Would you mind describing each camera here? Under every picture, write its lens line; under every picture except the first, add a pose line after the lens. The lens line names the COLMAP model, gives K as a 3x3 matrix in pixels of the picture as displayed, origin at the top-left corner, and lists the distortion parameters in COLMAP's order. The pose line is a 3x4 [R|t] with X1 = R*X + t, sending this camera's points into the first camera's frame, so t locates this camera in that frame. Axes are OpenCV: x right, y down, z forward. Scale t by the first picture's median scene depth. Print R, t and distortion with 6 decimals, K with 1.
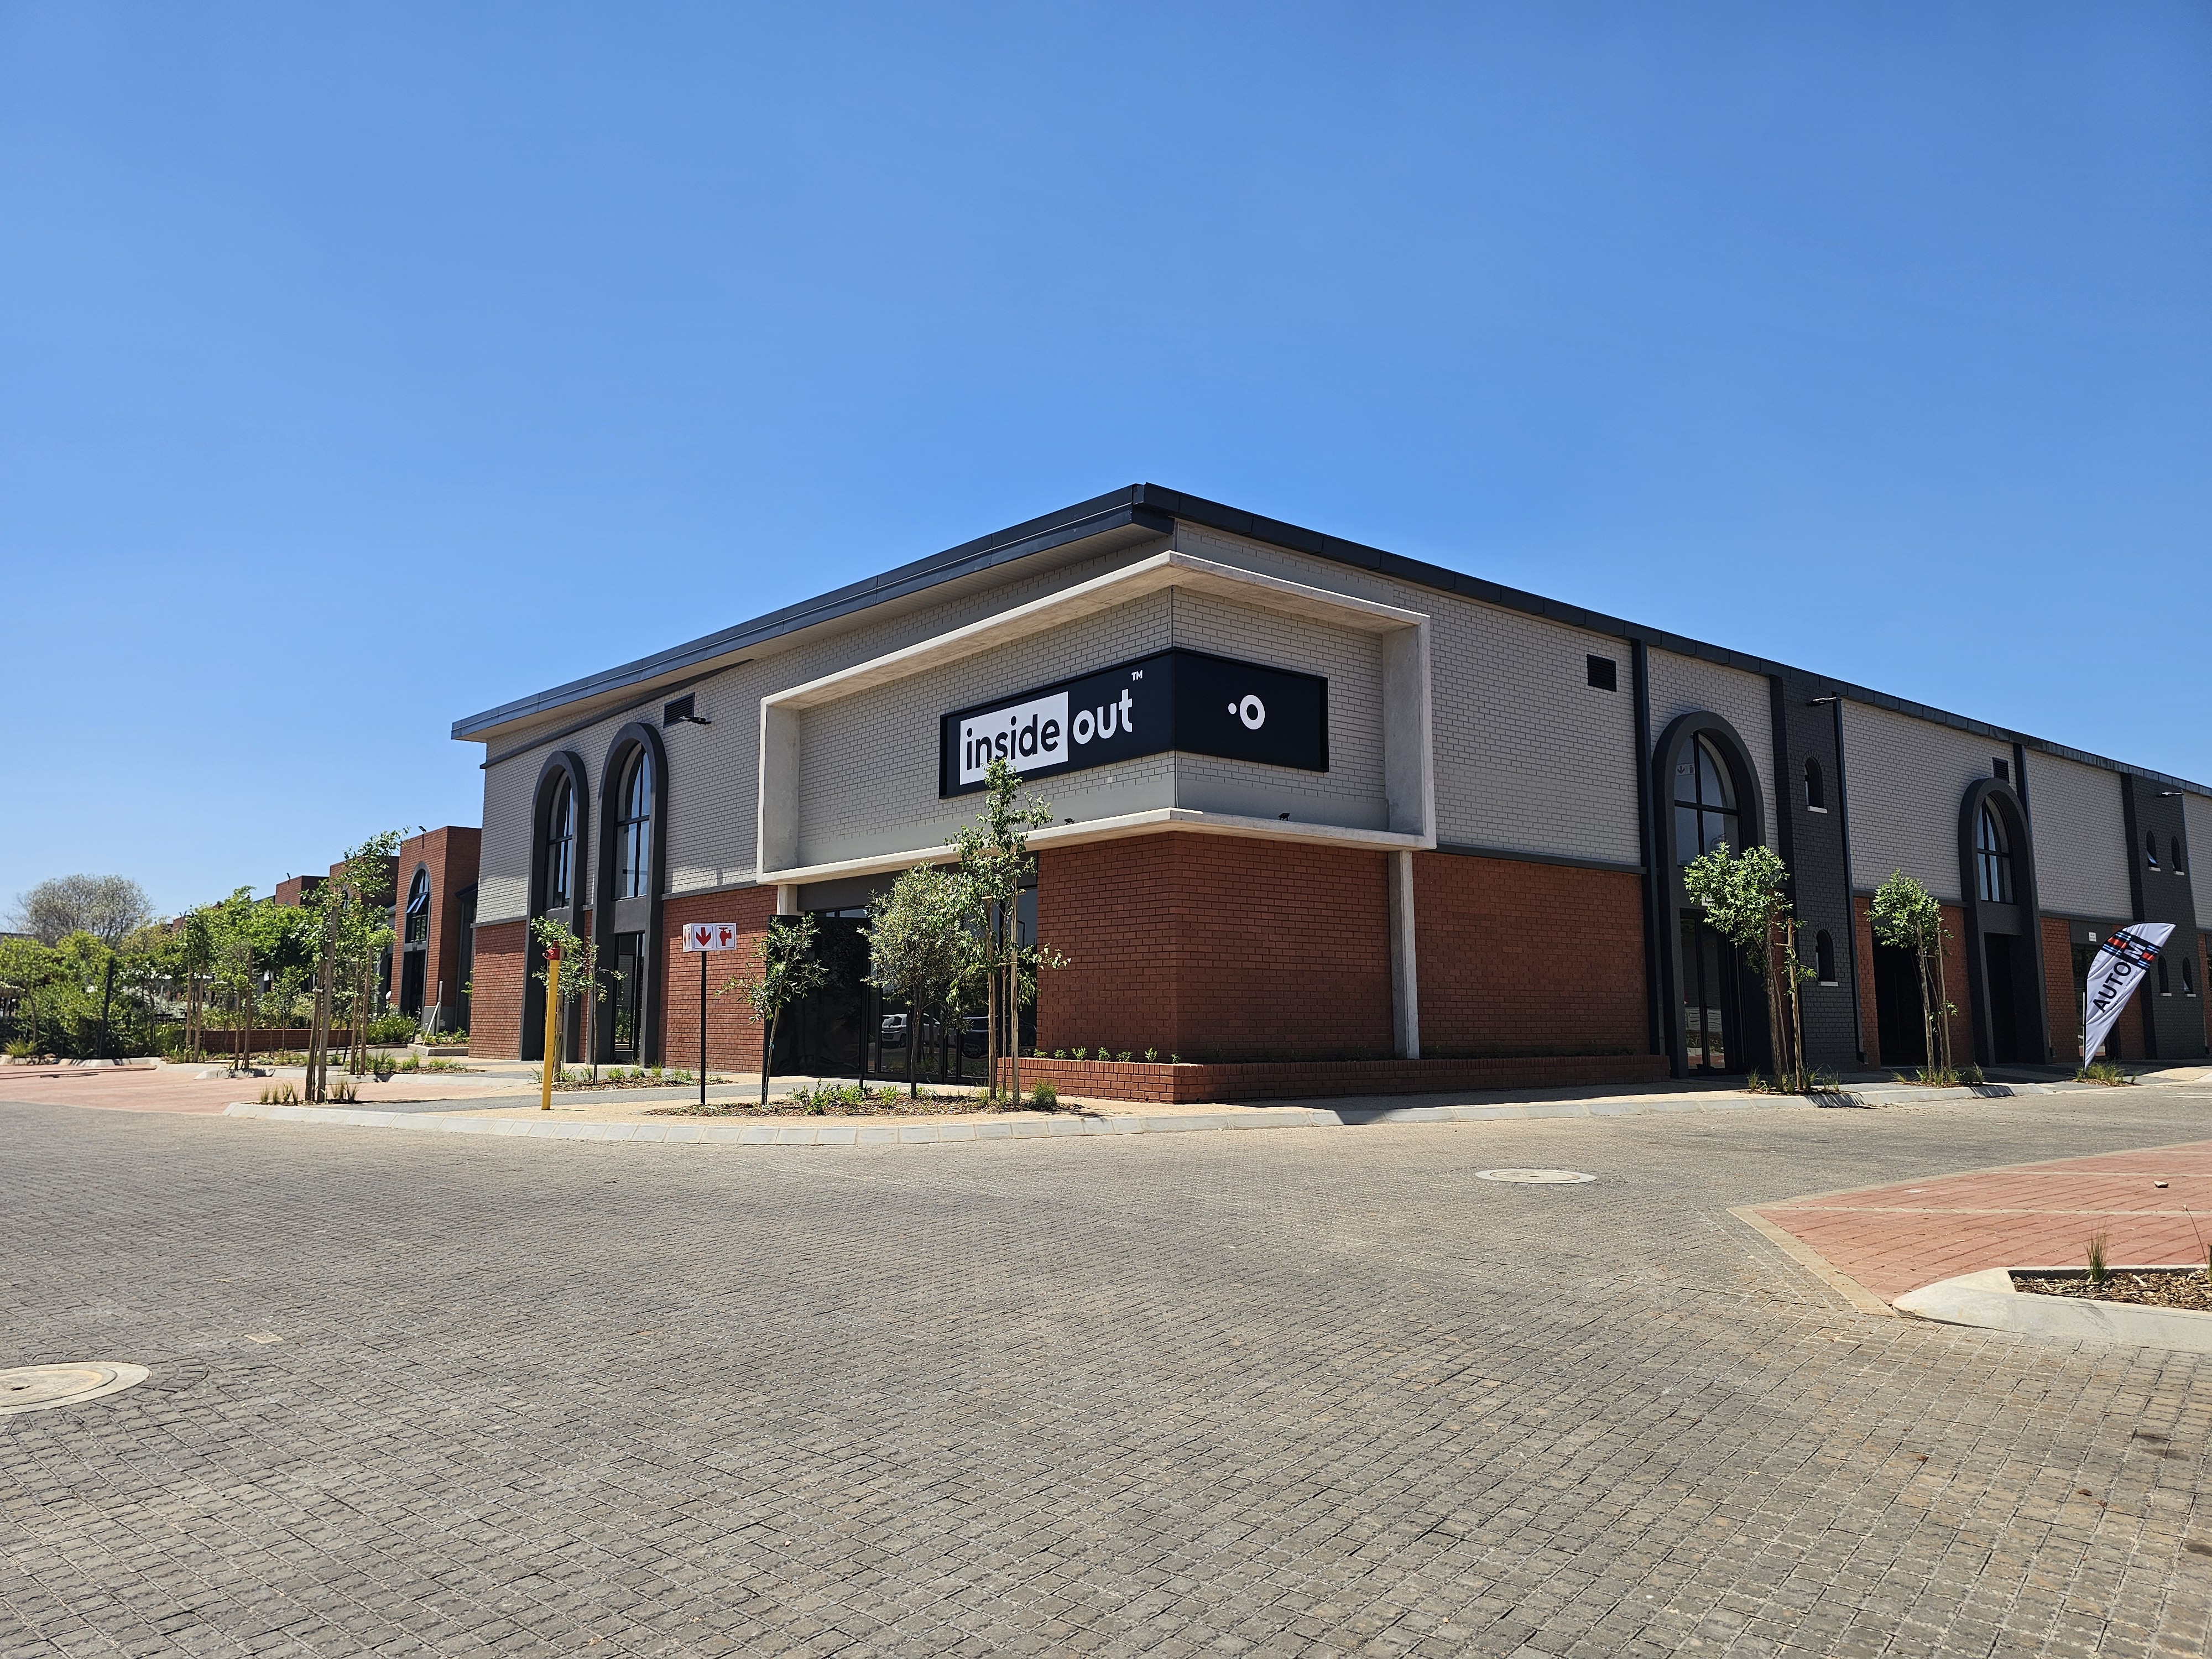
lens RADIAL K [[1484.6, 0, 1100.1], [0, 1484.6, 829.0], [0, 0, 1]] dist [0.052585, -0.001869]
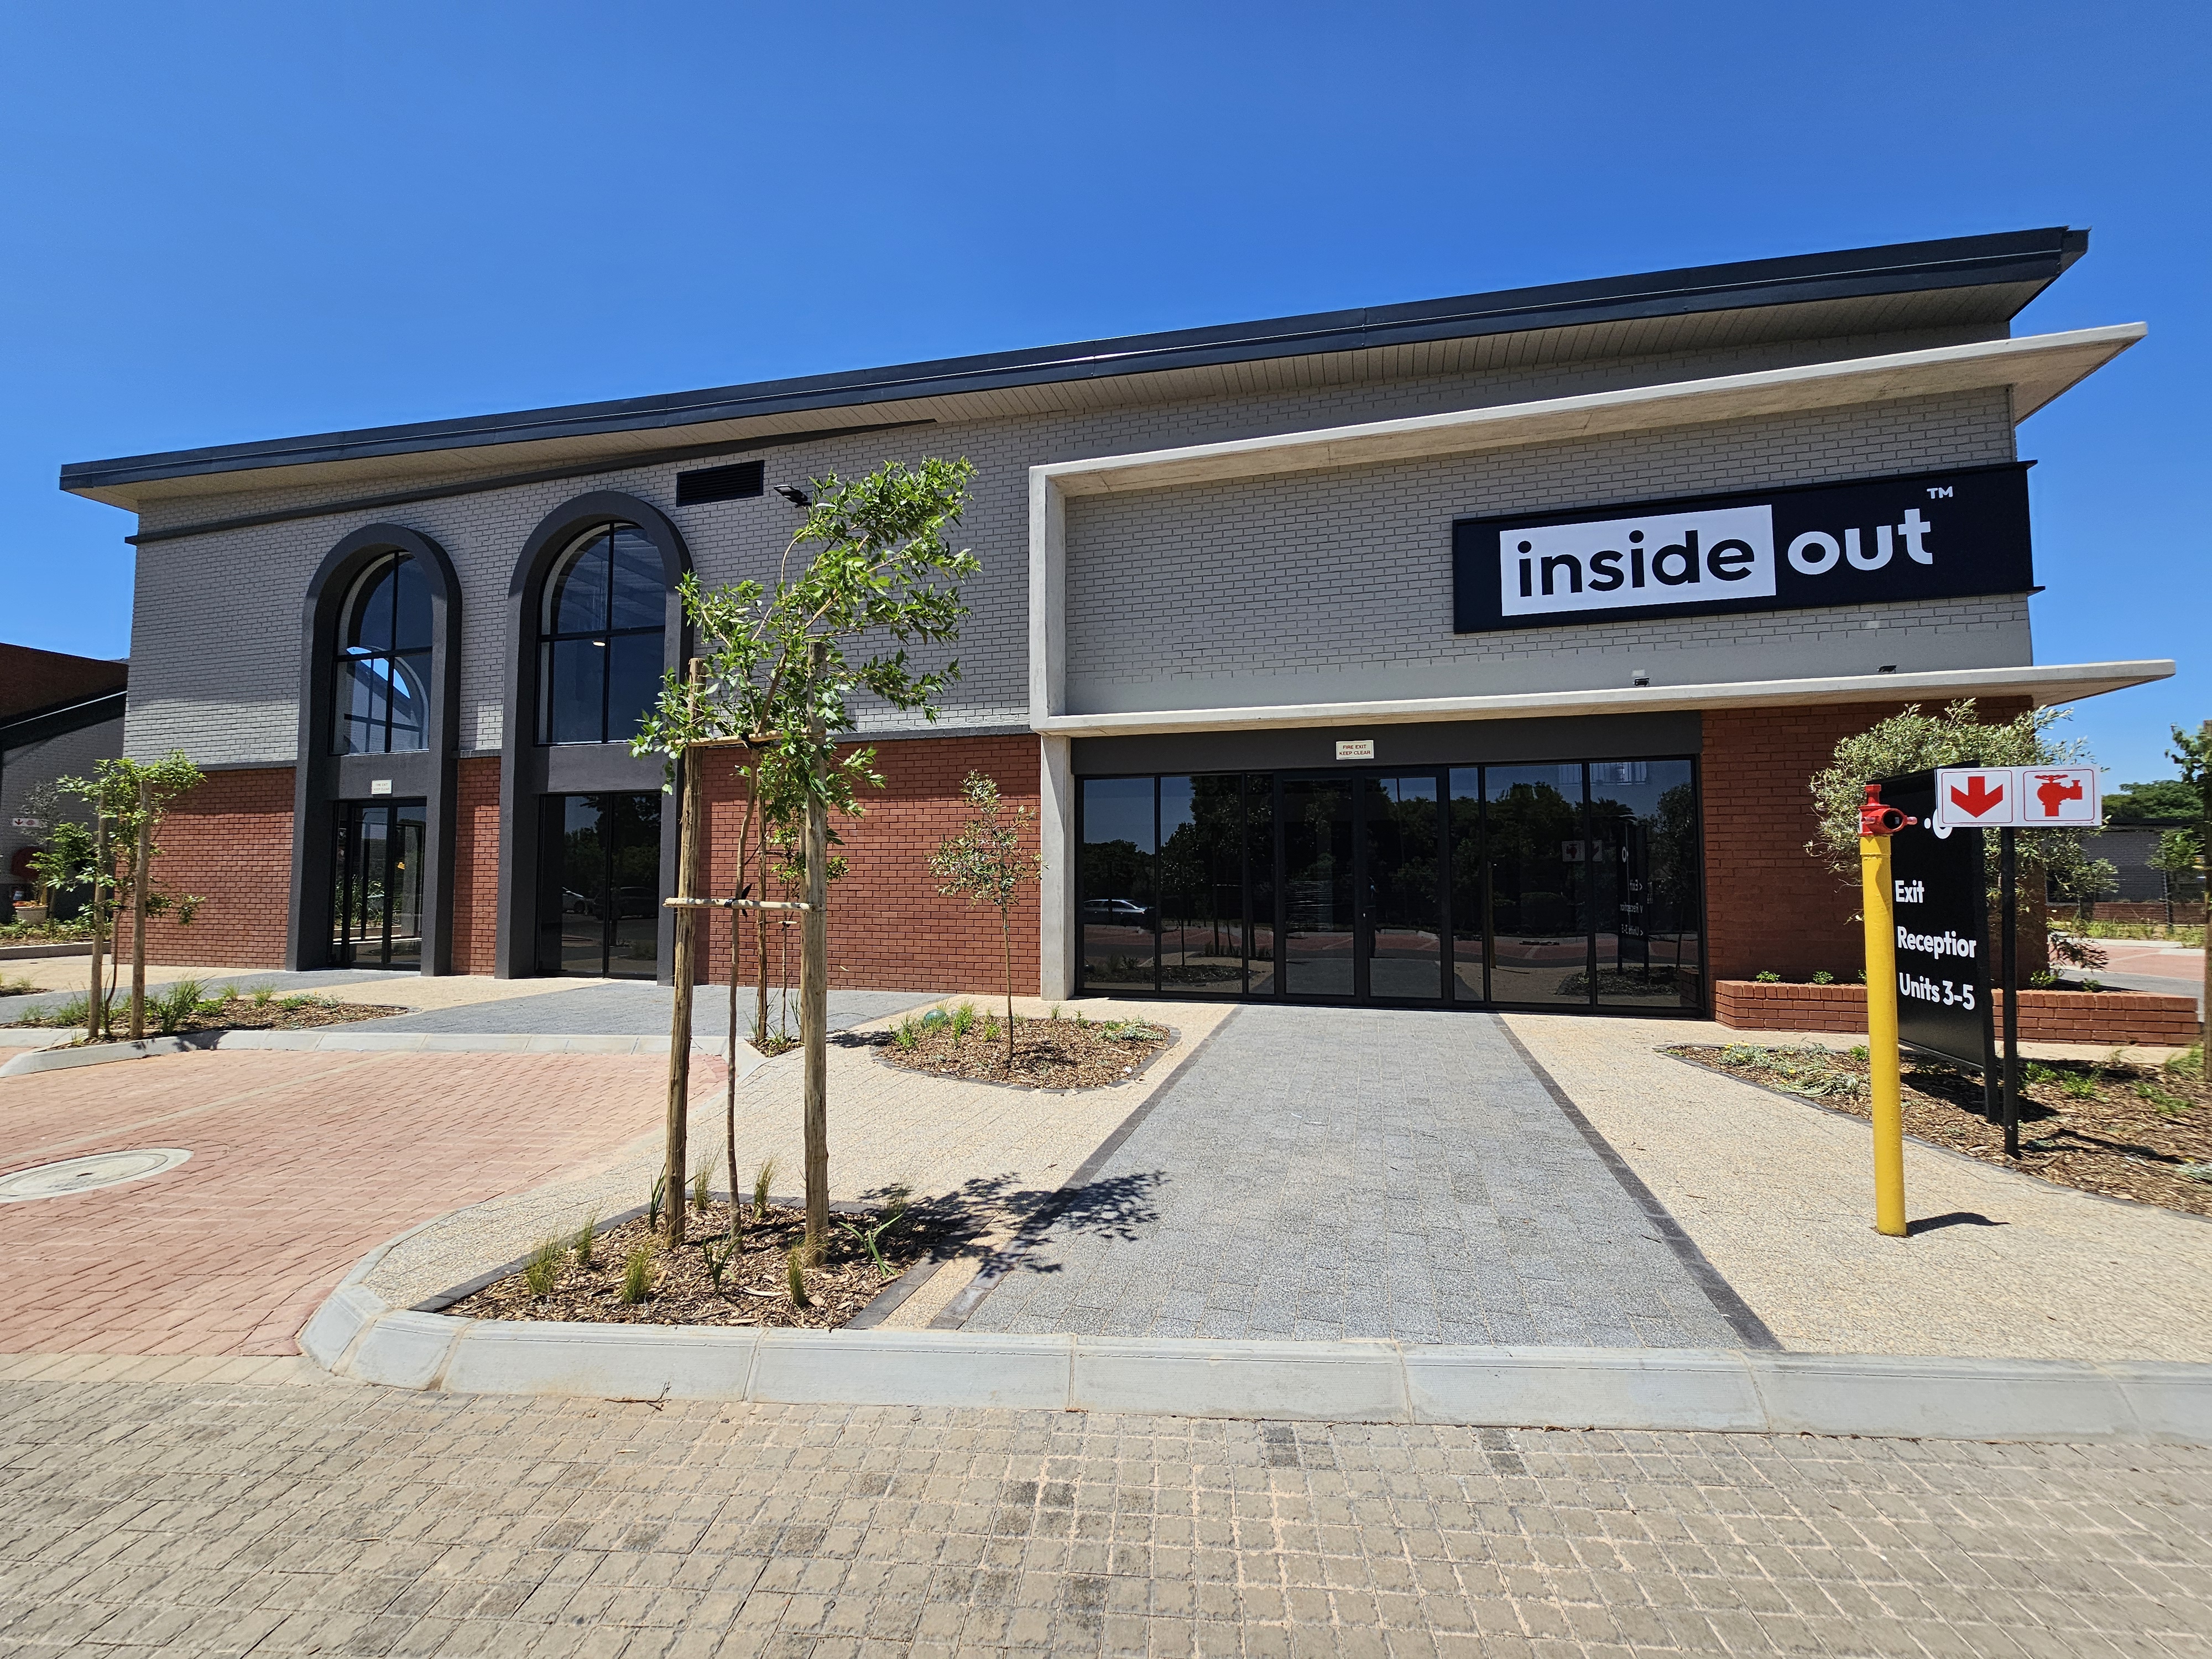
lens RADIAL K [[932.0, 0, 1106.0], [0, 932.0, 821.5], [0, 0, 1]] dist [-0.001474, 0.000572]
pose [[0.821655, 0.039722, 0.568600, -0.558671], [-0.072838, 0.996707, 0.035626, 0.076232], [-0.565312, -0.070688, 0.821842, 0.774883]]
